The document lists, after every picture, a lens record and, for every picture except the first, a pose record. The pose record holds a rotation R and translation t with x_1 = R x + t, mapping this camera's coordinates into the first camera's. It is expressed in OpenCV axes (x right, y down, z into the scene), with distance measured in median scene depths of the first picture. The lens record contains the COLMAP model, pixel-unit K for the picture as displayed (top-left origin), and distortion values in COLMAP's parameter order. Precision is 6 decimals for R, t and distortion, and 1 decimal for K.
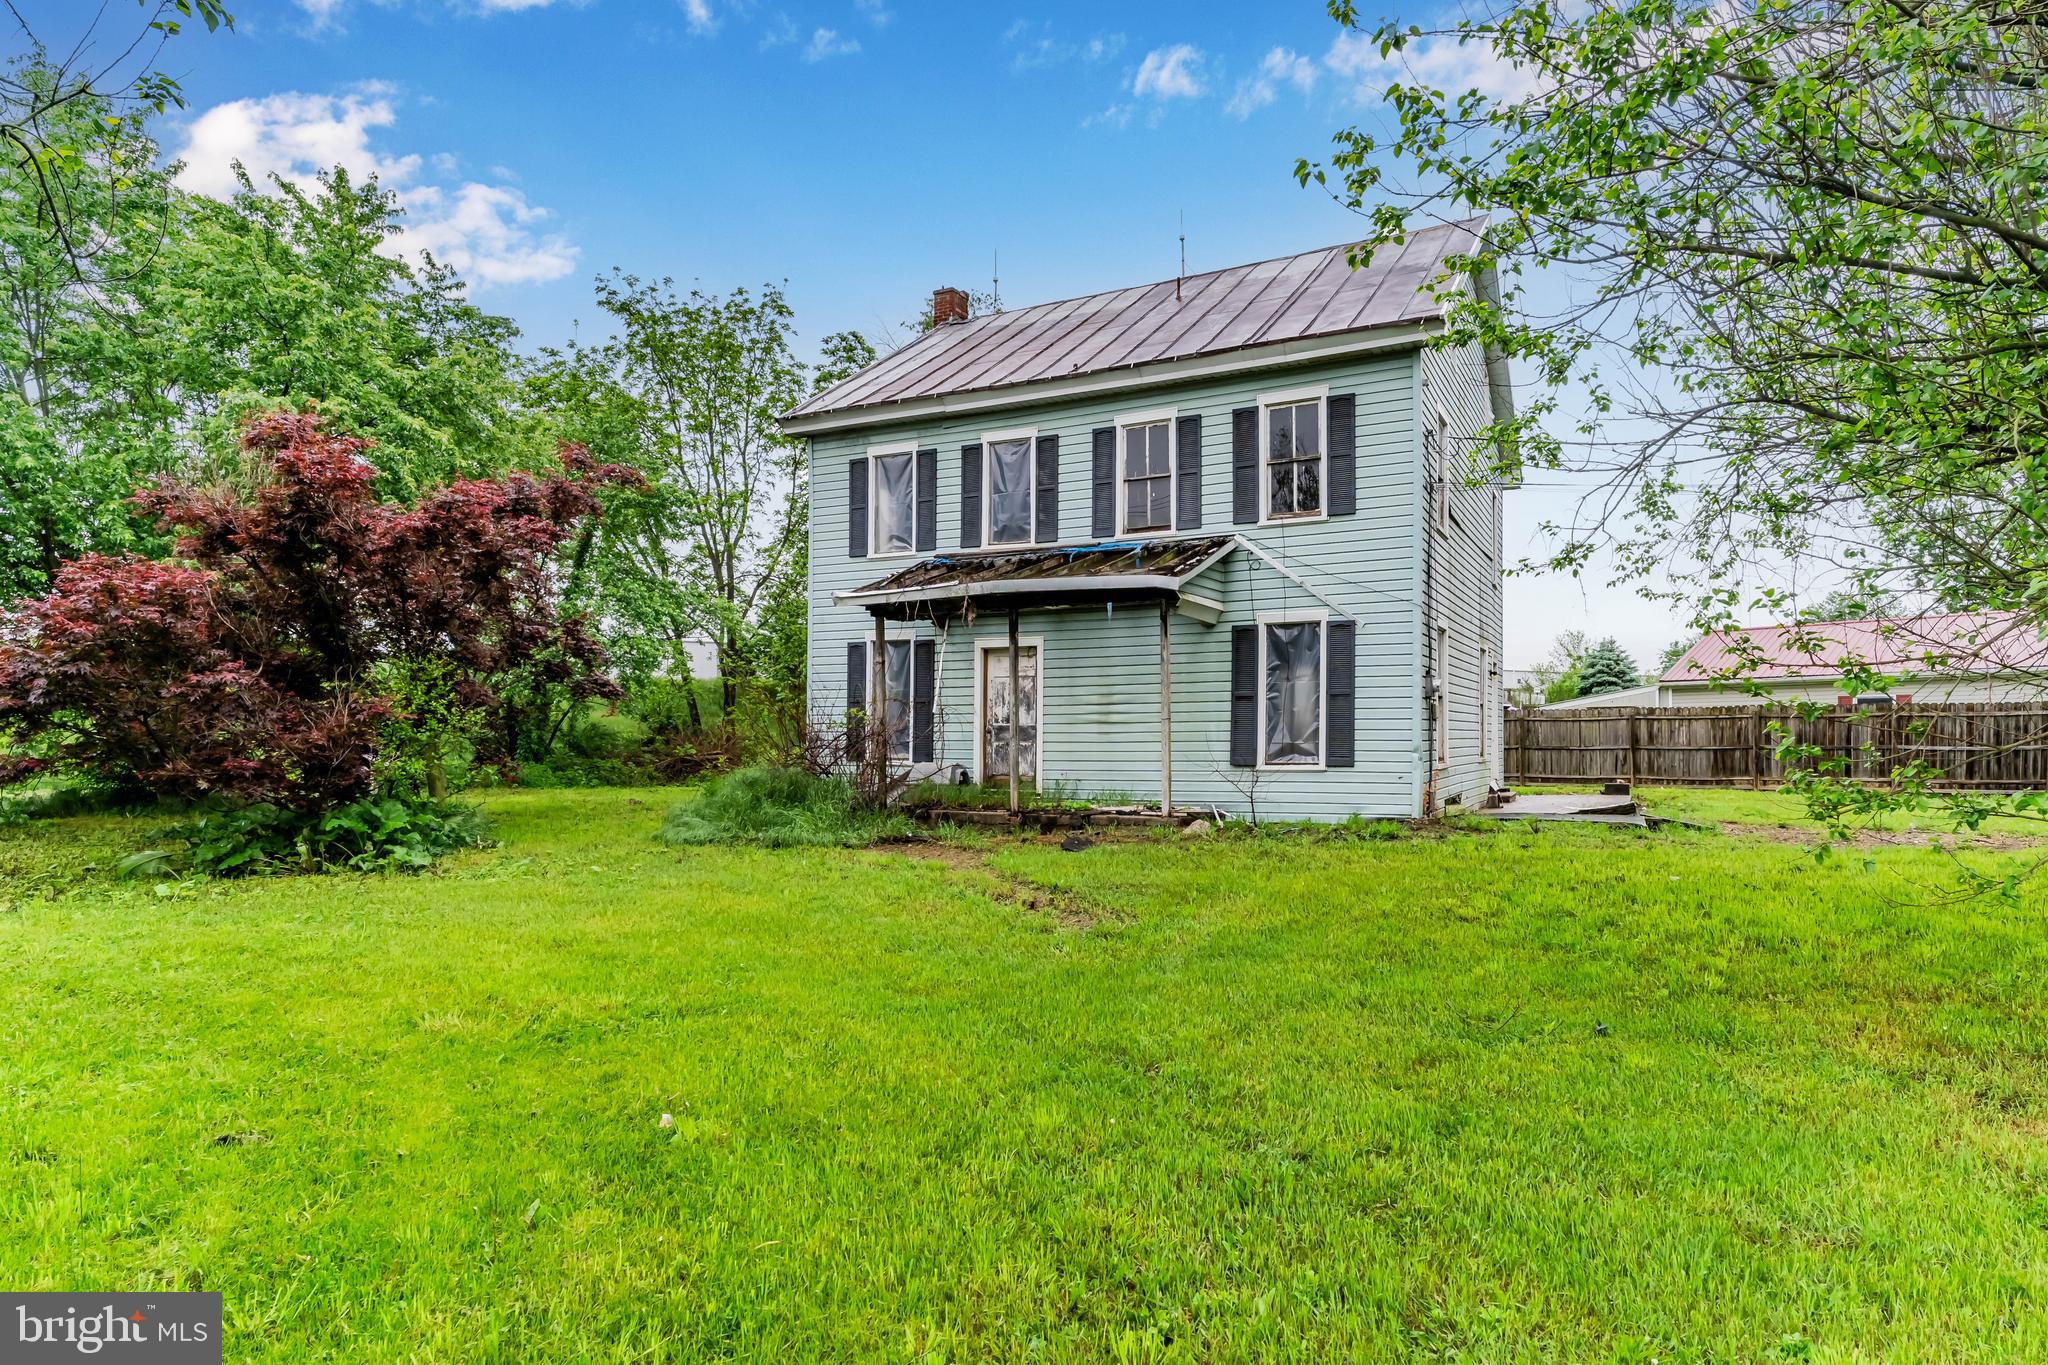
lens RADIAL K [[1052.1, 0, 983.6], [0, 1052.1, 712.8], [0, 0, 1]] dist [-0.007572, 0.003556]
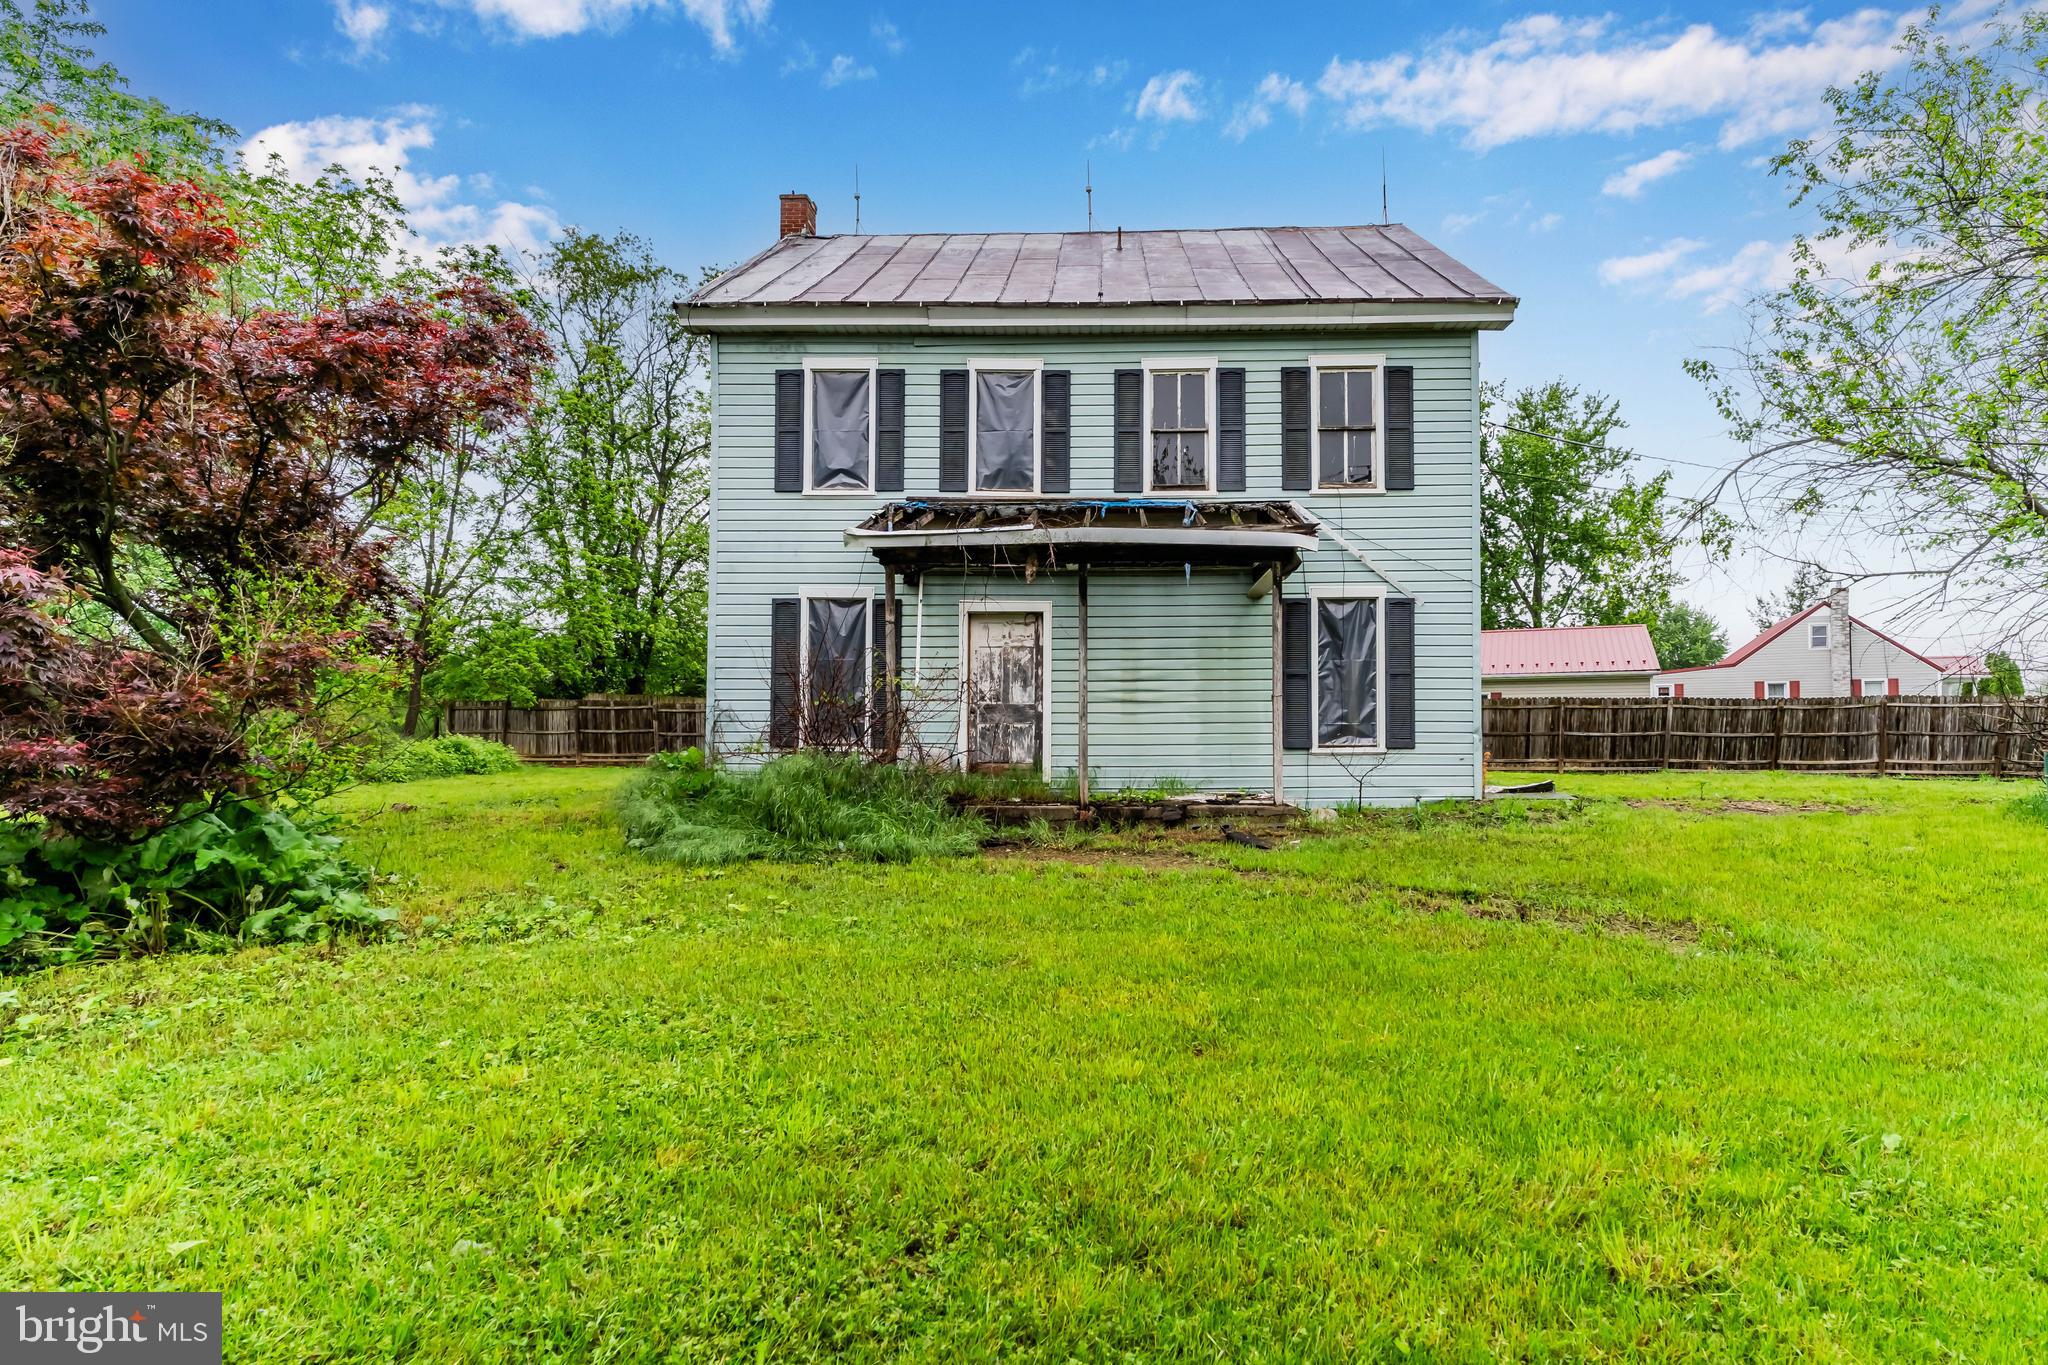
lens RADIAL K [[1052.1, 0, 1025.5], [0, 1052.1, 696.0], [0, 0, 1]] dist [-0.007572, 0.003556]
pose [[0.910663, 0.015742, 0.412849, -0.338610], [-0.012987, 0.999871, -0.009479, 0.014795], [-0.412945, 0.003270, 0.910750, 0.235552]]
